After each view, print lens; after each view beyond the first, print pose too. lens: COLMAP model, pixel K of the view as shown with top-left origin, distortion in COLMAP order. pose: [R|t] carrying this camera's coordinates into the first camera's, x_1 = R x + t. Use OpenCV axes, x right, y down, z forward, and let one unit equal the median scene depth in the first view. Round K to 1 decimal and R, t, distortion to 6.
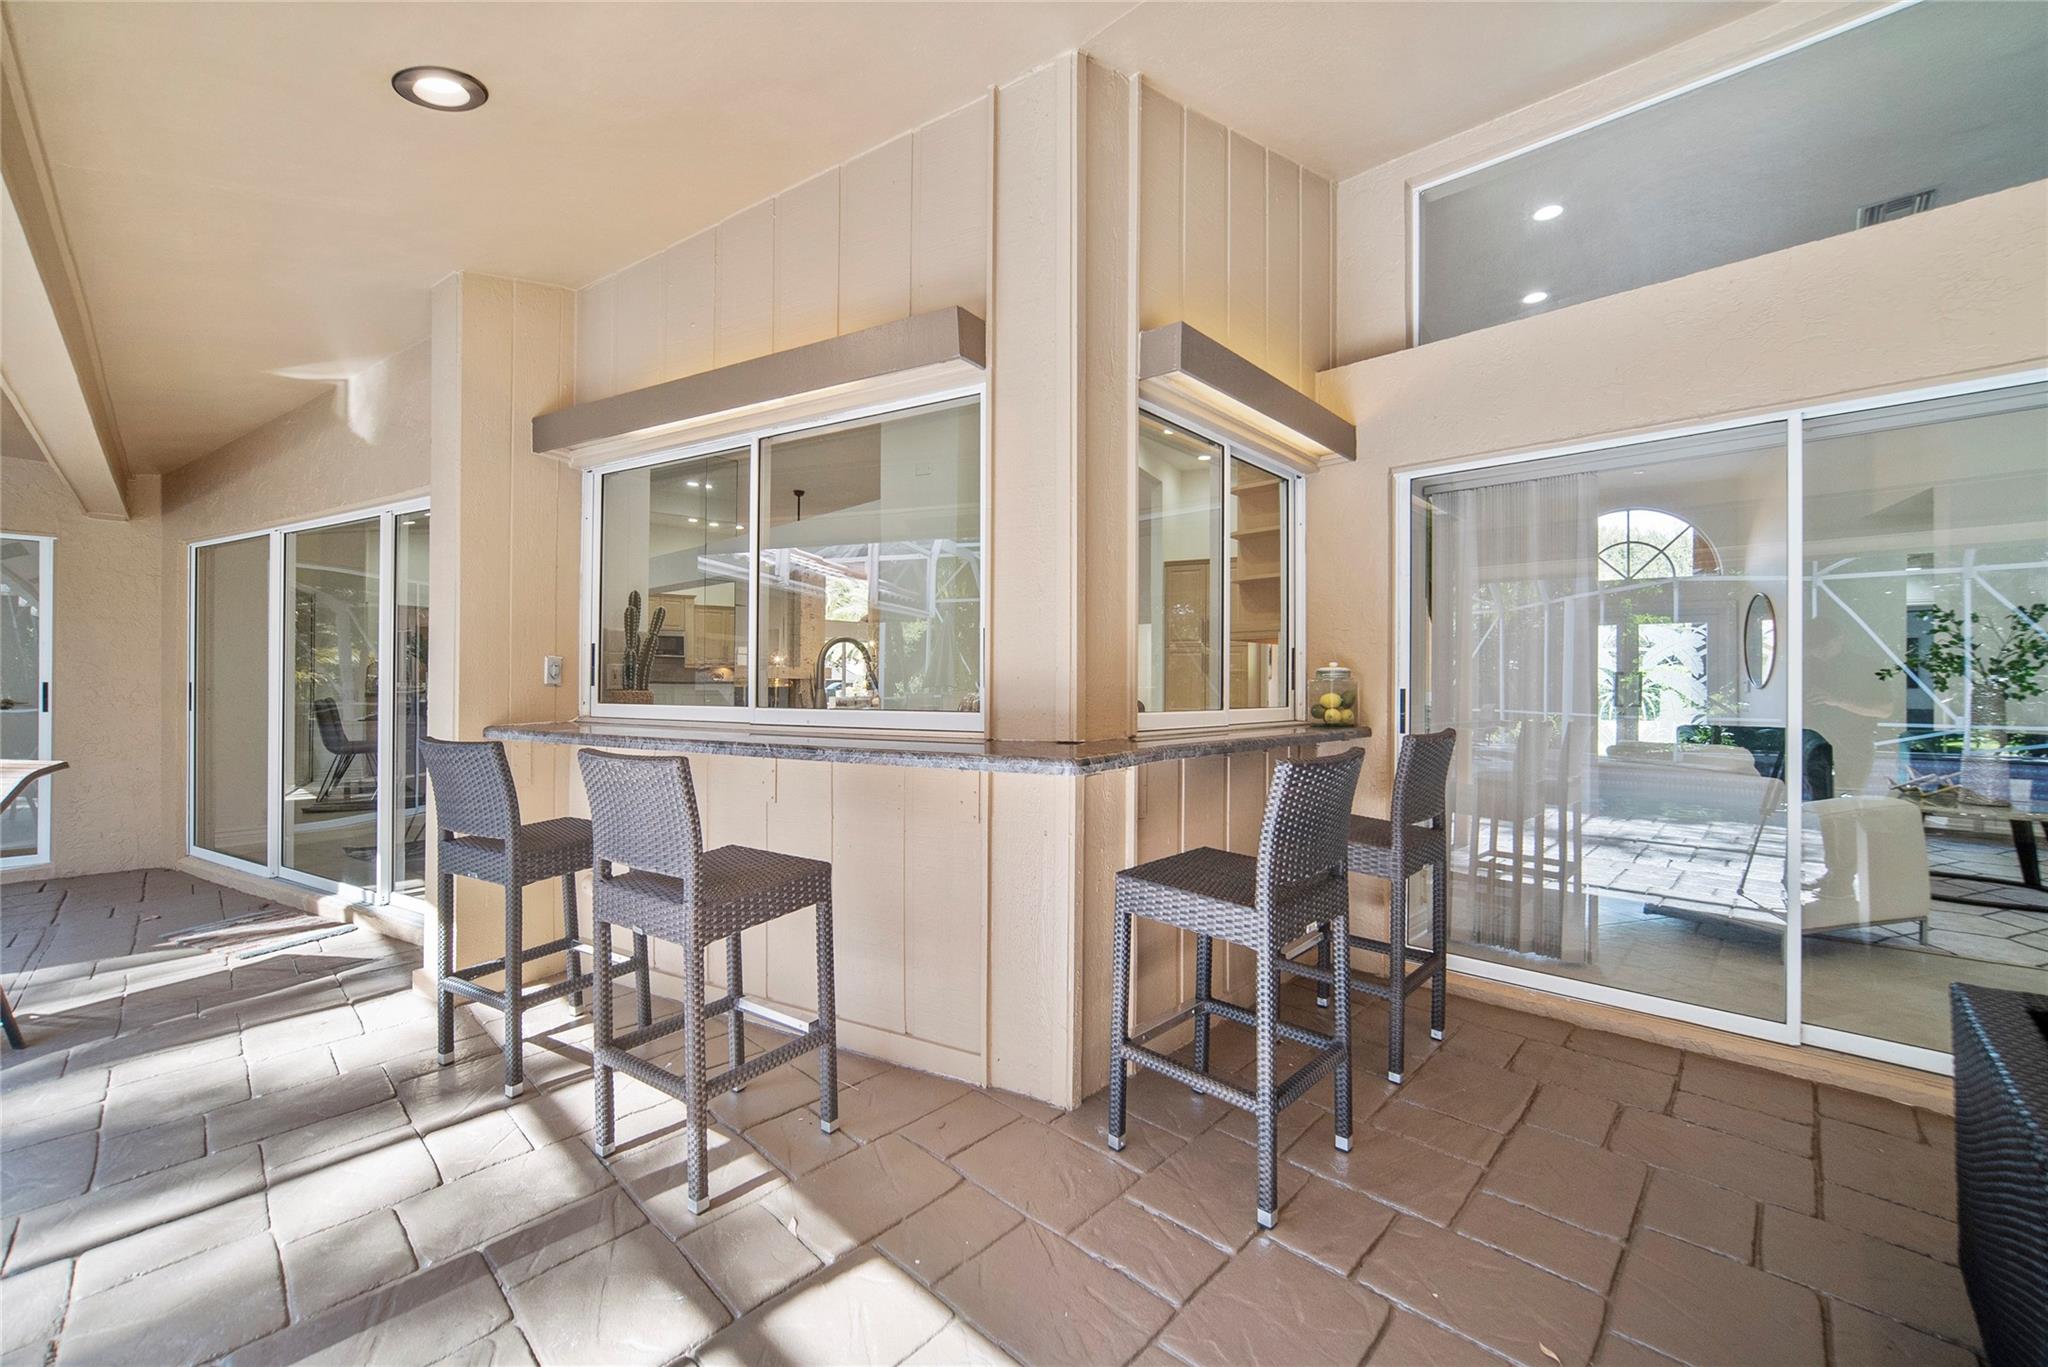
lens RADIAL K [[805.4, 0, 1024.0], [0, 805.4, 683.5], [0, 0, 1]] dist [-0.001613, 0.000271]
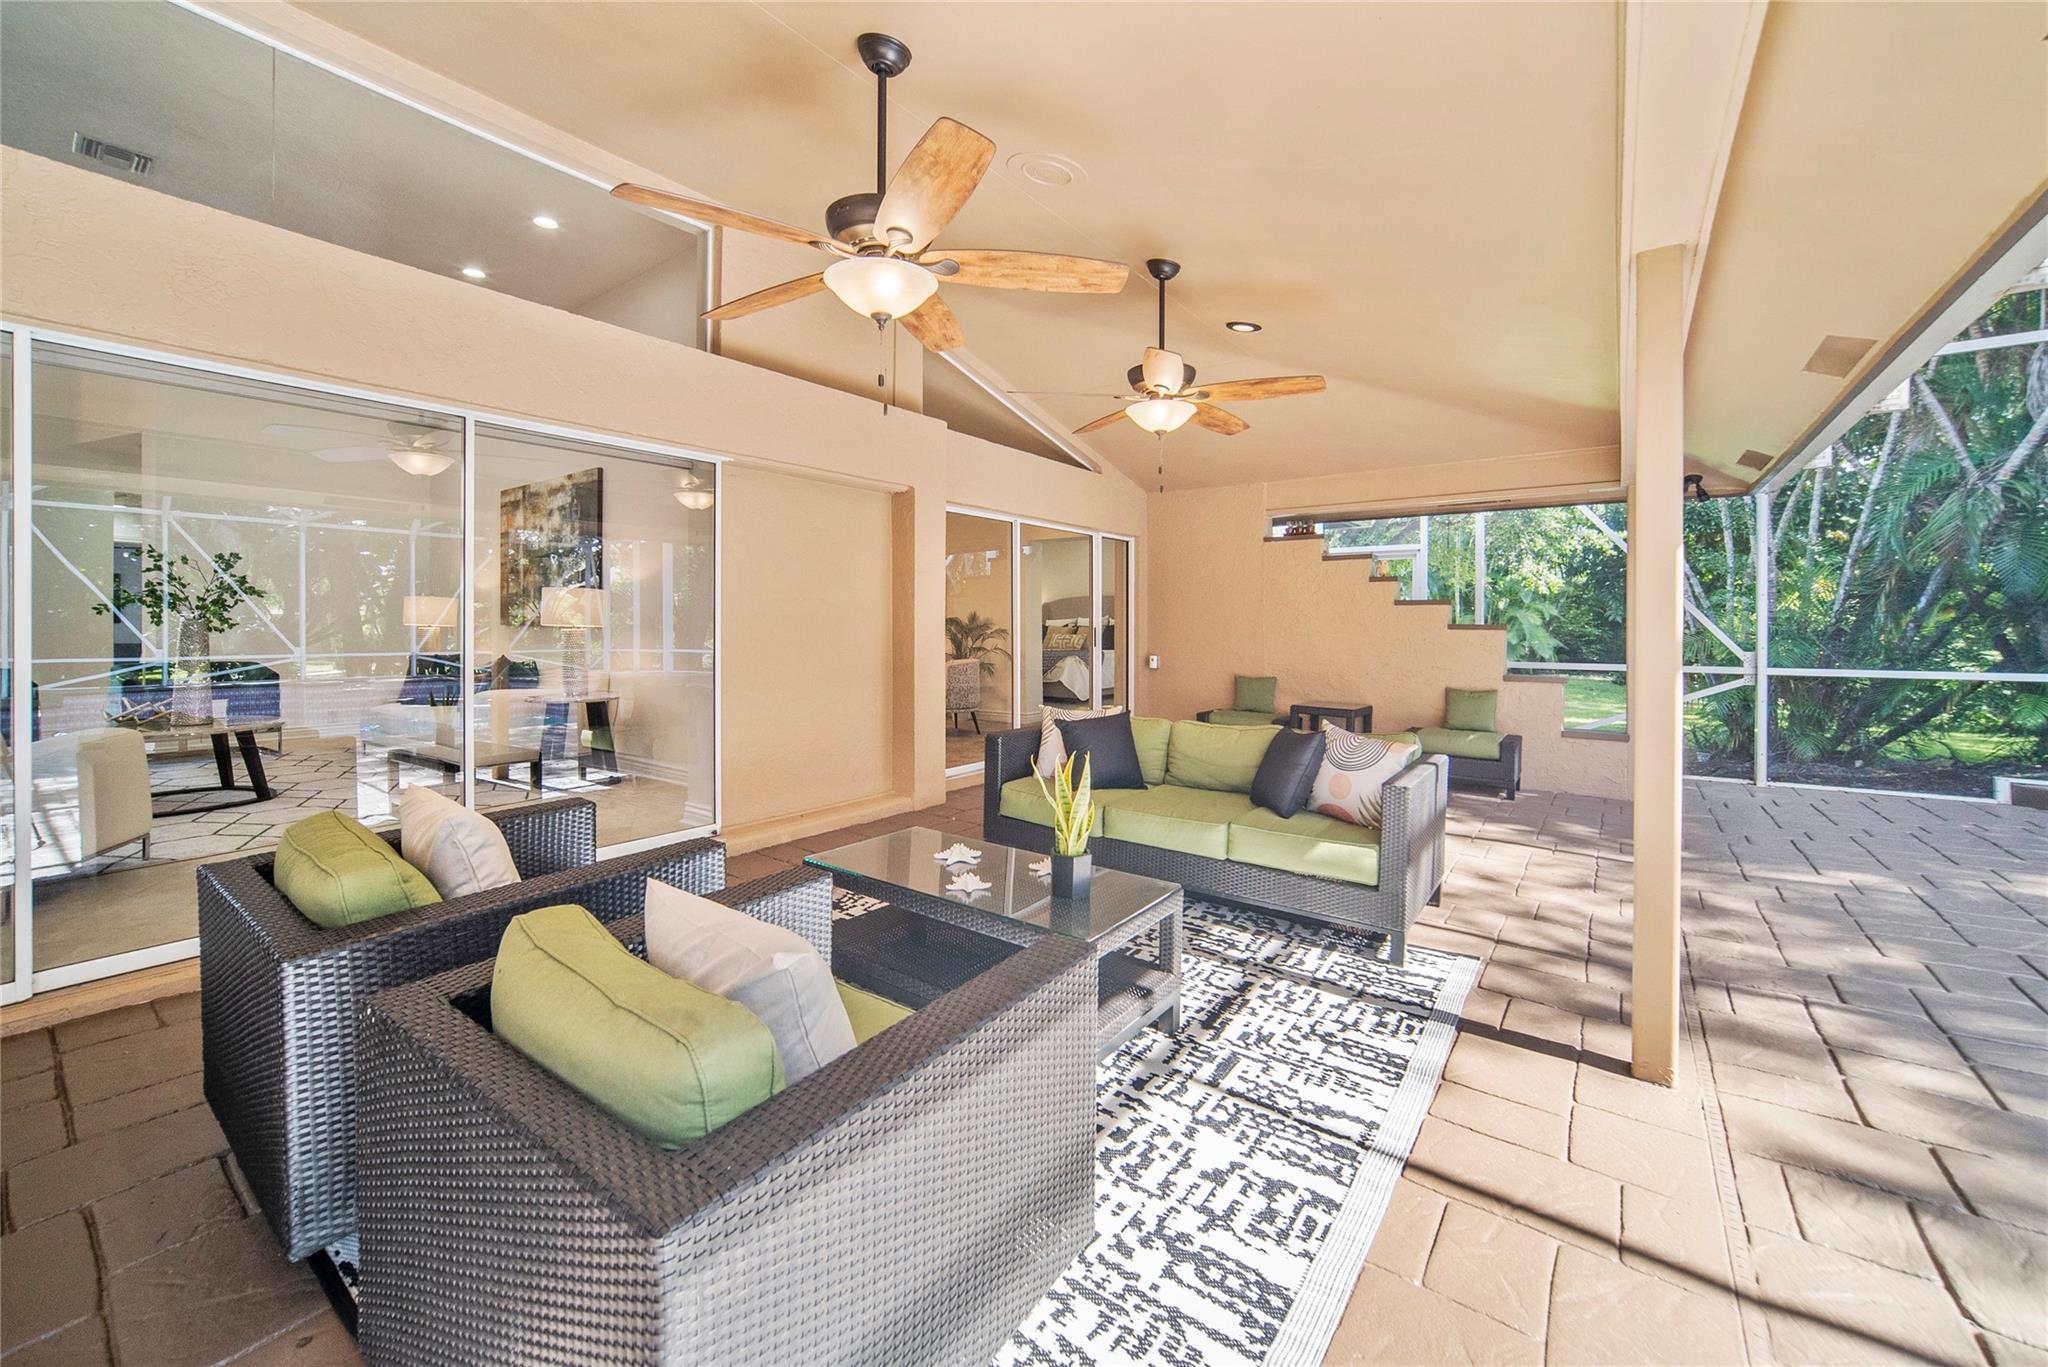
lens RADIAL K [[794.0, 0, 1013.6], [0, 794.0, 634.9], [0, 0, 1]] dist [0.000294, 0.000115]
pose [[-0.115885, -0.014167, 0.993162, -0.051755], [-0.005544, 0.999892, 0.013616, 0.001489], [-0.993247, -0.003928, -0.115951, -0.022556]]
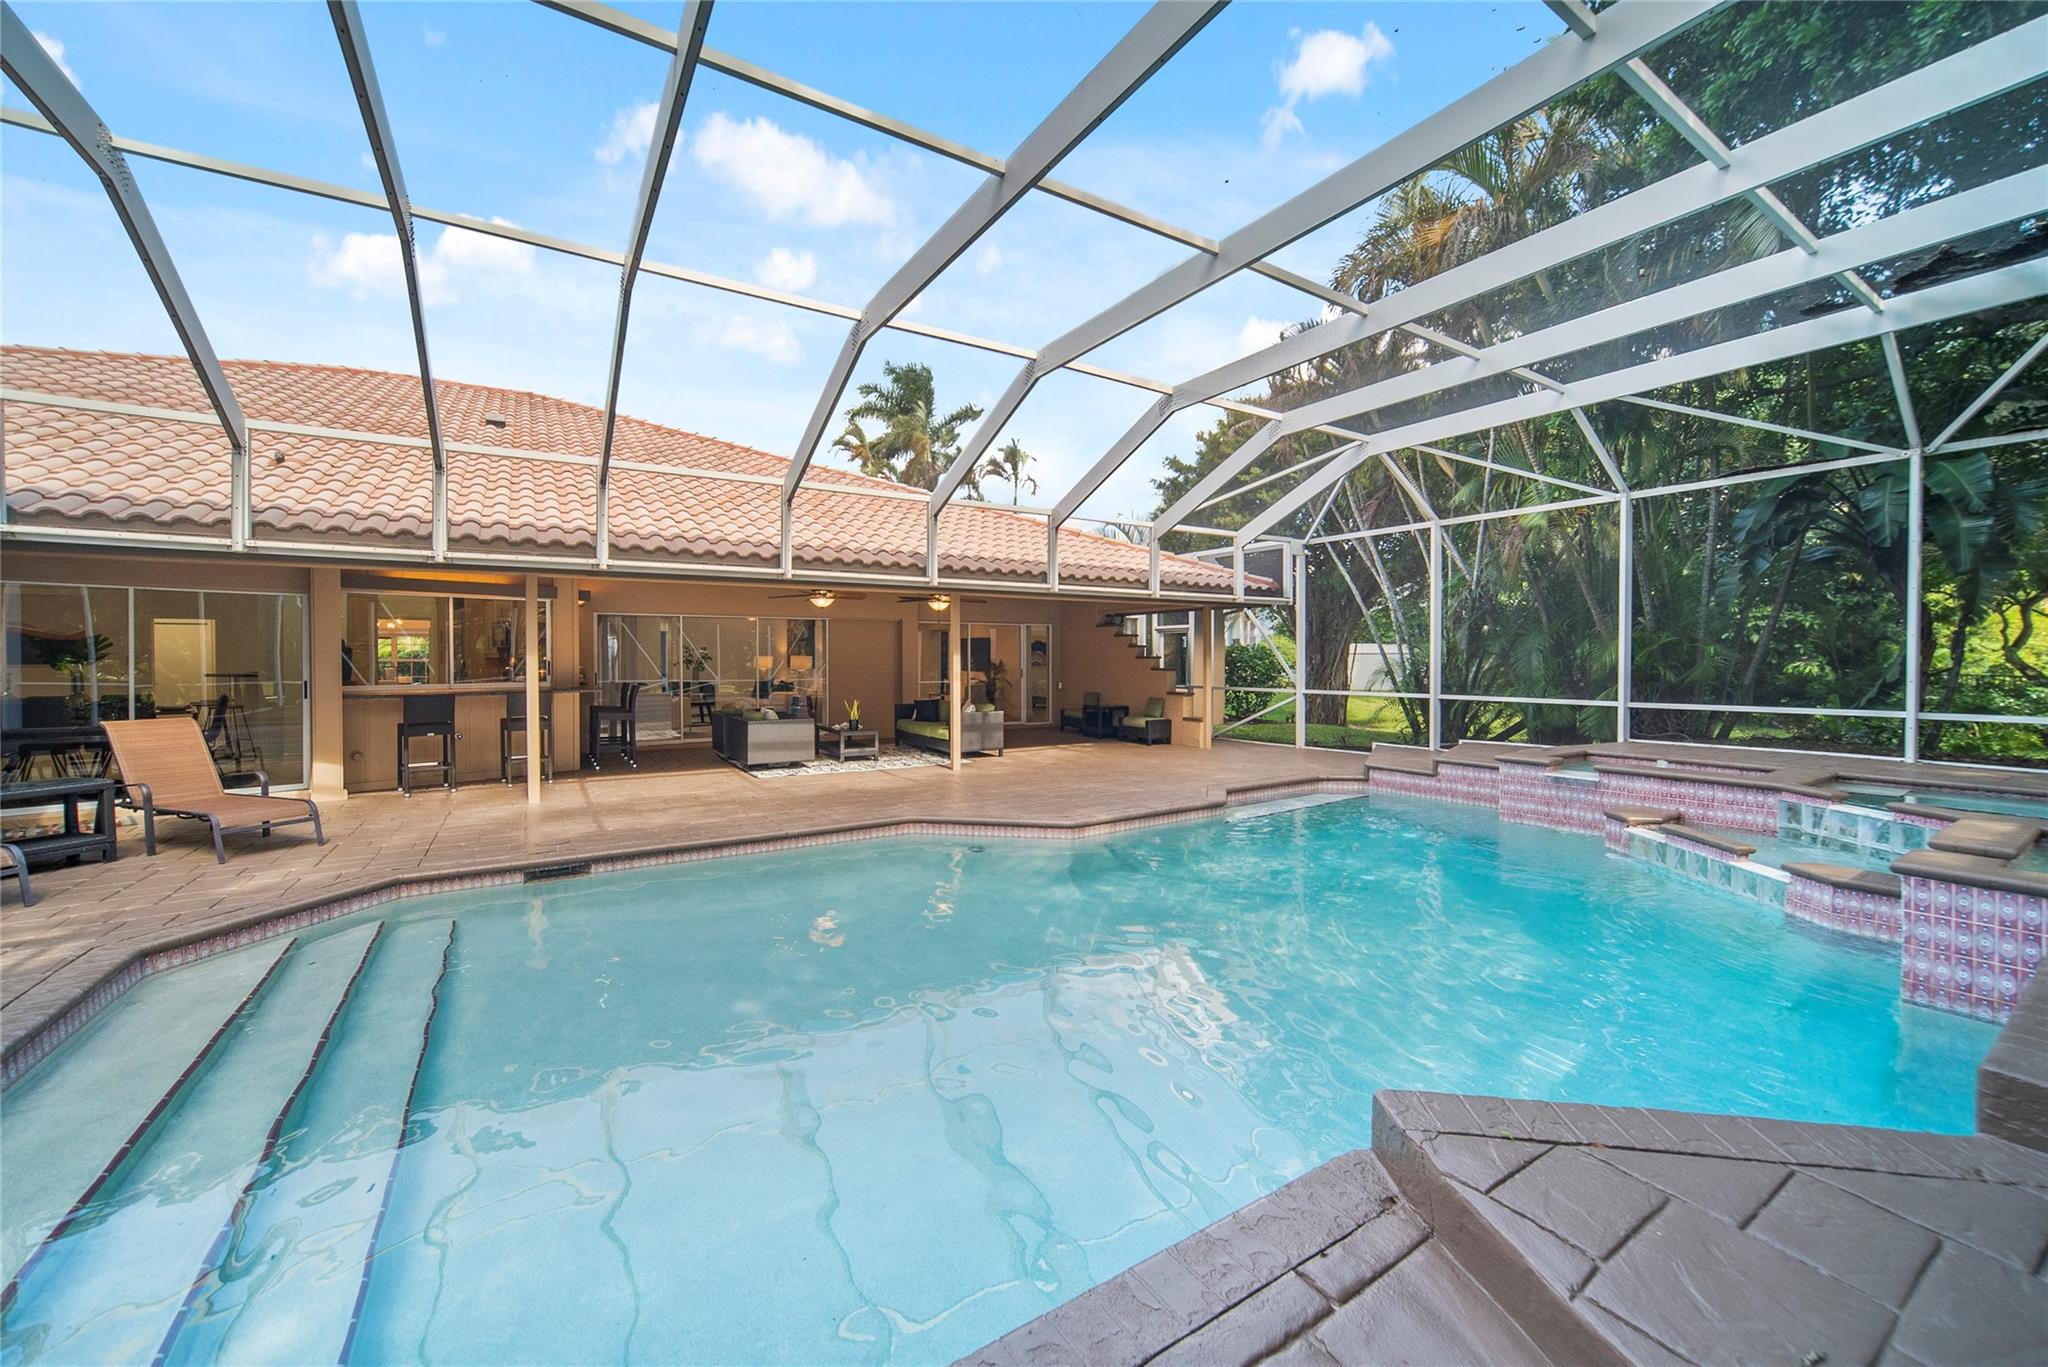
lens RADIAL K [[805.4, 0, 1024.0], [0, 805.4, 683.5], [0, 0, 1]] dist [-0.001613, 0.000271]
pose [[0.234941, -0.040615, 0.971161, -0.250825], [0.004516, 0.999161, 0.040694, -0.006490], [-0.971999, -0.005175, 0.234927, -0.150546]]
